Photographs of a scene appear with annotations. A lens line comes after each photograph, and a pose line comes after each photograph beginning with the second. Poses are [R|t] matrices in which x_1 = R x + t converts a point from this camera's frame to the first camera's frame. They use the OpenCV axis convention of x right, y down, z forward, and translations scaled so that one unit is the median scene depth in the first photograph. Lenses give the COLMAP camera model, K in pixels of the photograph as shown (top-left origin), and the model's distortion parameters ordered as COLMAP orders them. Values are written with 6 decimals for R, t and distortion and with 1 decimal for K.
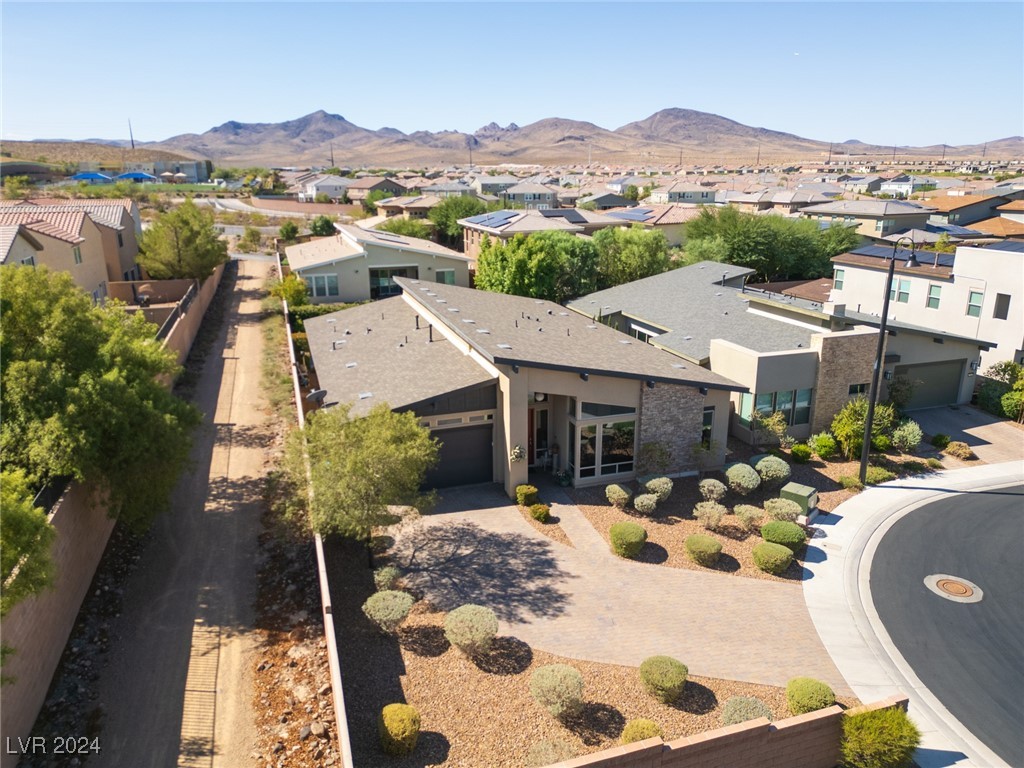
lens RADIAL K [[714.1, 0, 510.7], [0, 714.1, 382.4], [0, 0, 1]] dist [0.091818, -0.100049]
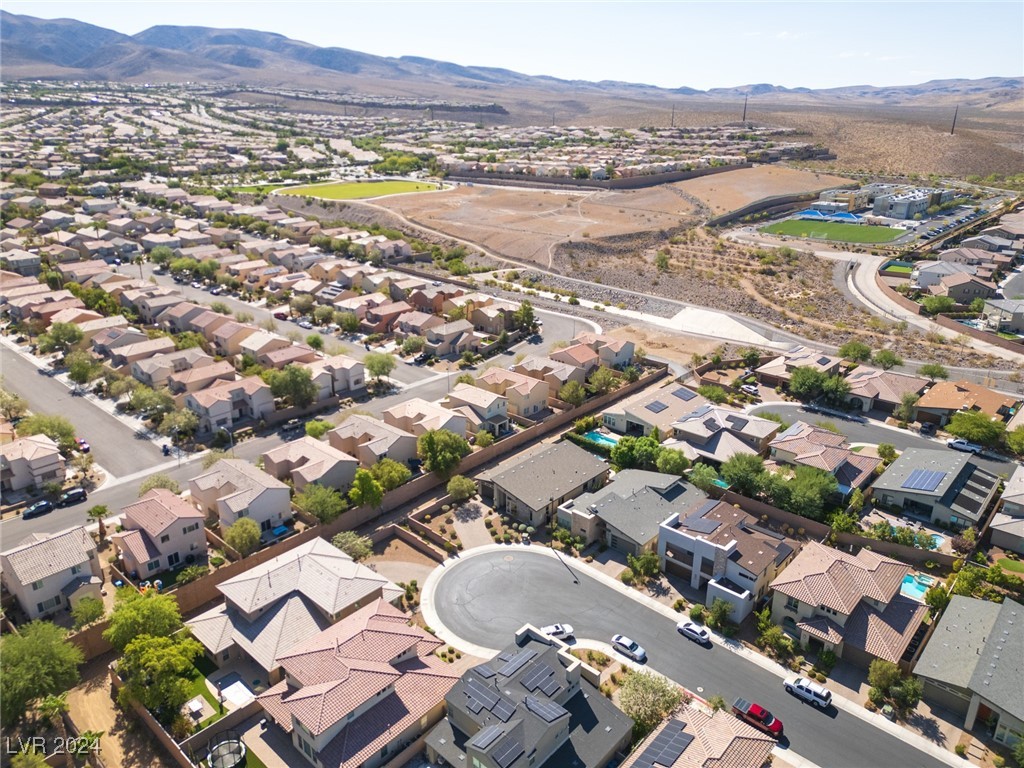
lens RADIAL K [[714.1, 0, 510.7], [0, 714.1, 382.4], [0, 0, 1]] dist [0.091818, -0.100049]
pose [[0.496651, 0.311430, -0.810154, 3.555254], [-0.247203, 0.945506, 0.211918, -1.615289], [0.832003, 0.095023, 0.546573, -1.536833]]
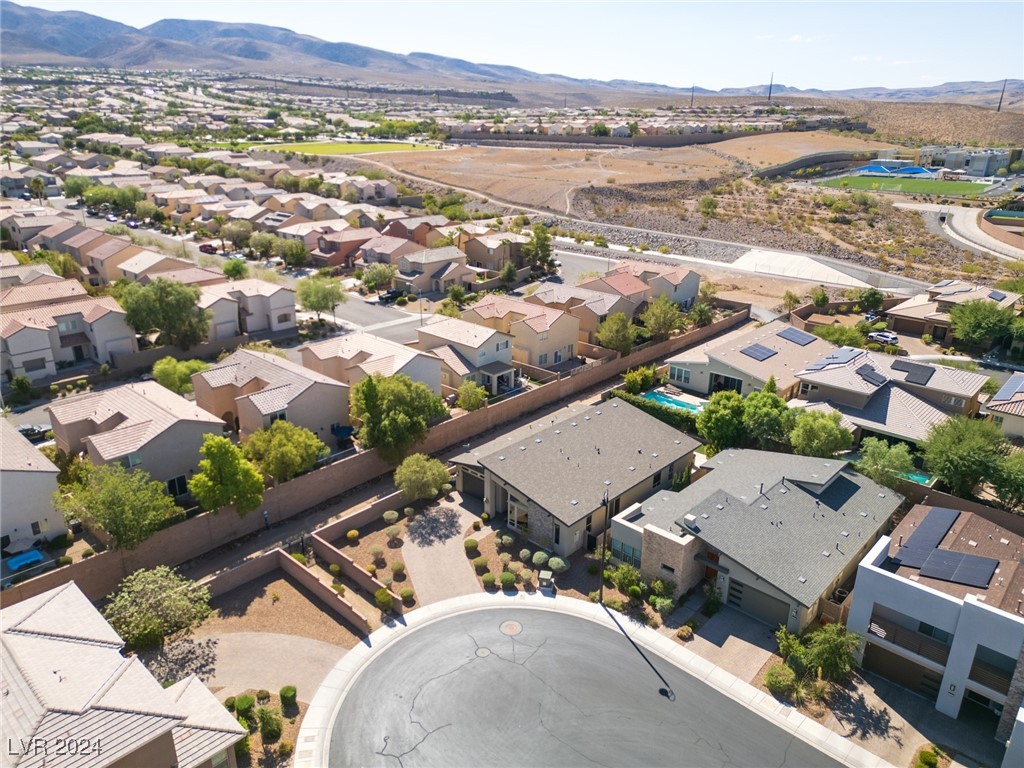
lens RADIAL K [[714.1, 0, 510.7], [0, 714.1, 382.4], [0, 0, 1]] dist [0.091818, -0.100049]
pose [[0.486209, 0.315944, -0.814727, 1.873757], [-0.256918, 0.942827, 0.212298, -0.804609], [0.835221, 0.106097, 0.539583, -0.298381]]
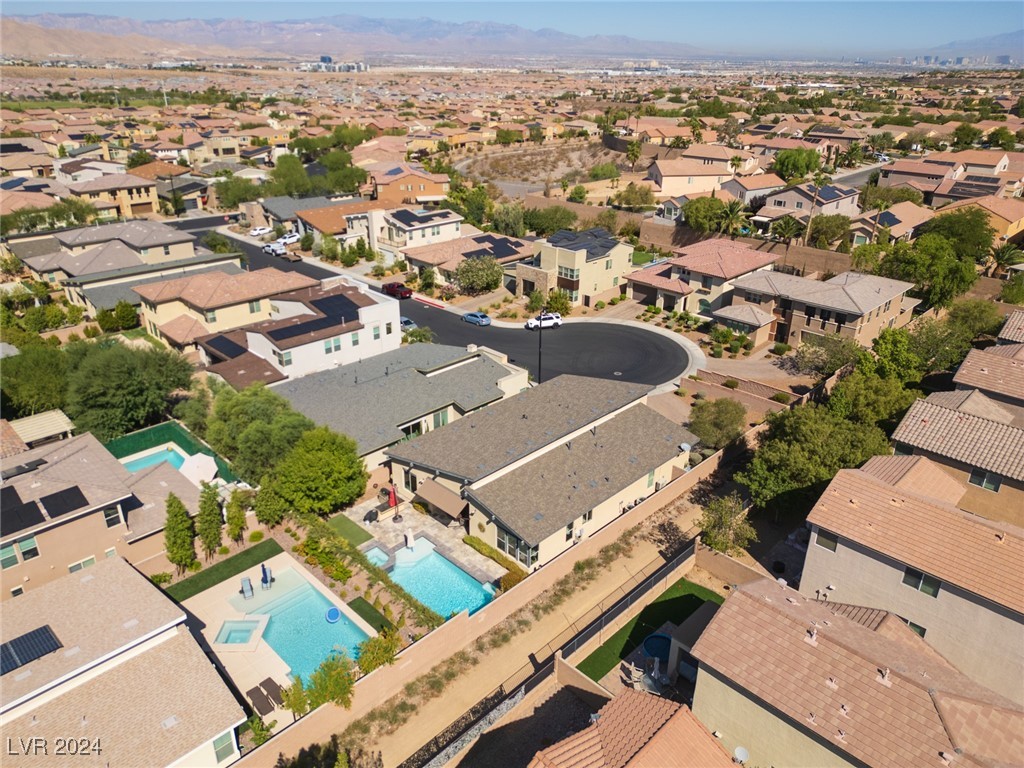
lens RADIAL K [[714.1, 0, 510.7], [0, 714.1, 382.4], [0, 0, 1]] dist [0.091818, -0.100049]
pose [[-0.455055, -0.364351, 0.812510, -1.672969], [0.244279, 0.826374, 0.507379, -1.322419], [-0.856302, 0.429364, -0.287043, 1.966472]]
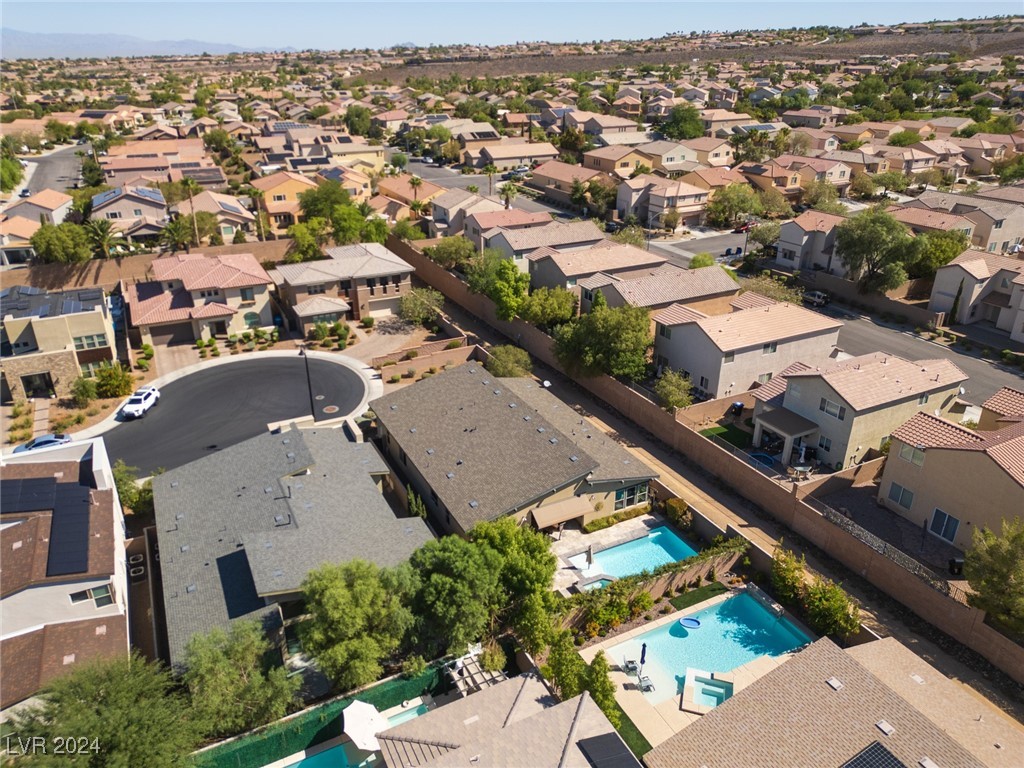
lens RADIAL K [[714.1, 0, 510.7], [0, 714.1, 382.4], [0, 0, 1]] dist [0.091818, -0.100049]
pose [[-0.987334, 0.072913, -0.140907, 0.209342], [-0.036746, 0.758899, 0.650171, -1.609469], [0.154340, 0.647114, -0.746607, 2.859594]]
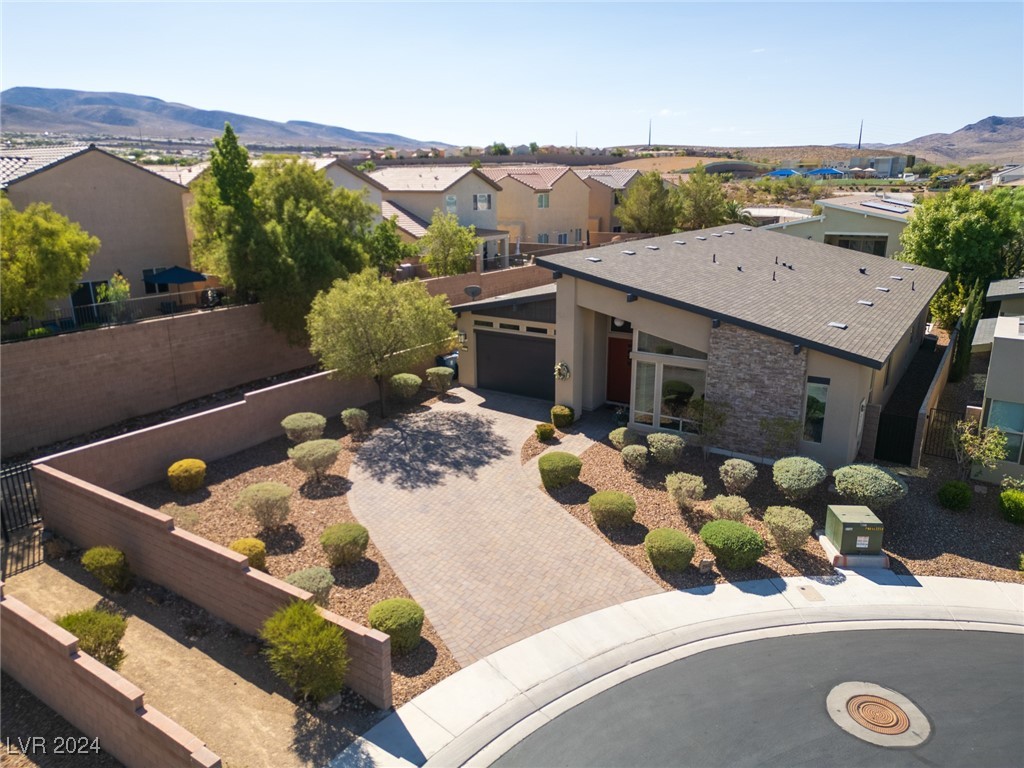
lens RADIAL K [[715.8, 0, 512.0], [0, 715.8, 384.0], [0, 0, 1]] dist [0.065364, -0.058464]
pose [[0.617066, 0.216180, -0.756635, 0.658737], [-0.217418, 0.970933, 0.100094, 0.036052], [0.756280, 0.102741, 0.646131, 0.334233]]
